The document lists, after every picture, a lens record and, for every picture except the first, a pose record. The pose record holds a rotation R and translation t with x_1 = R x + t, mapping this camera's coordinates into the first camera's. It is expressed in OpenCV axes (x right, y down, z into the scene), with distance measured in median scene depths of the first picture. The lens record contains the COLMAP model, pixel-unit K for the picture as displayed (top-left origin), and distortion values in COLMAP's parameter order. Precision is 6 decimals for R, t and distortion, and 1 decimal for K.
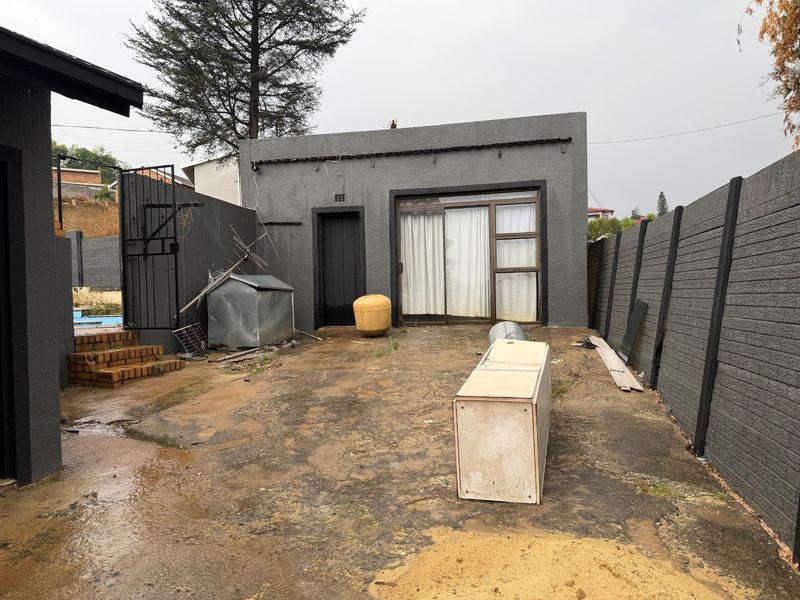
lens RADIAL K [[626.6, 0, 395.7], [0, 626.6, 298.2], [0, 0, 1]] dist [-0.007926, 0.041356]
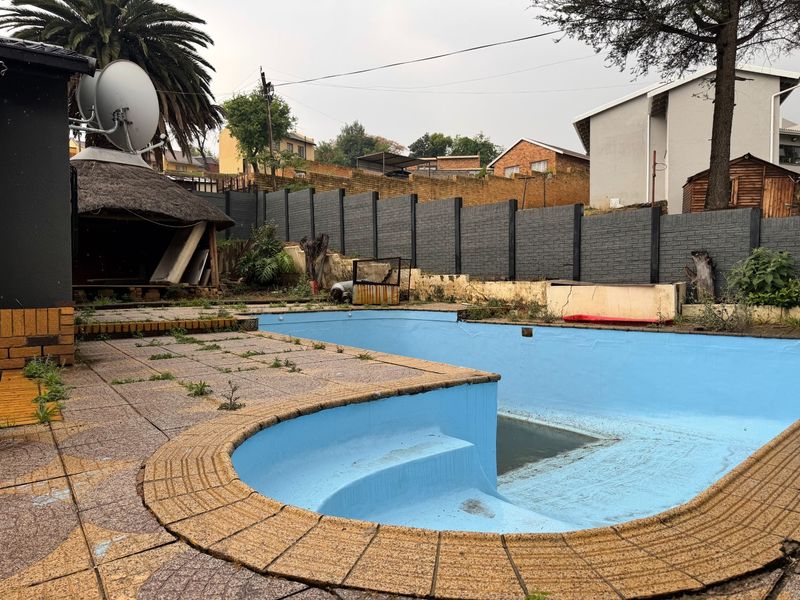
lens RADIAL K [[626.6, 0, 395.7], [0, 626.6, 298.2], [0, 0, 1]] dist [-0.007926, 0.041356]
pose [[0.842749, 0.029126, -0.537519, -0.168005], [-0.014776, 0.999411, 0.030987, -0.011869], [0.538105, -0.018172, 0.842682, 0.341362]]
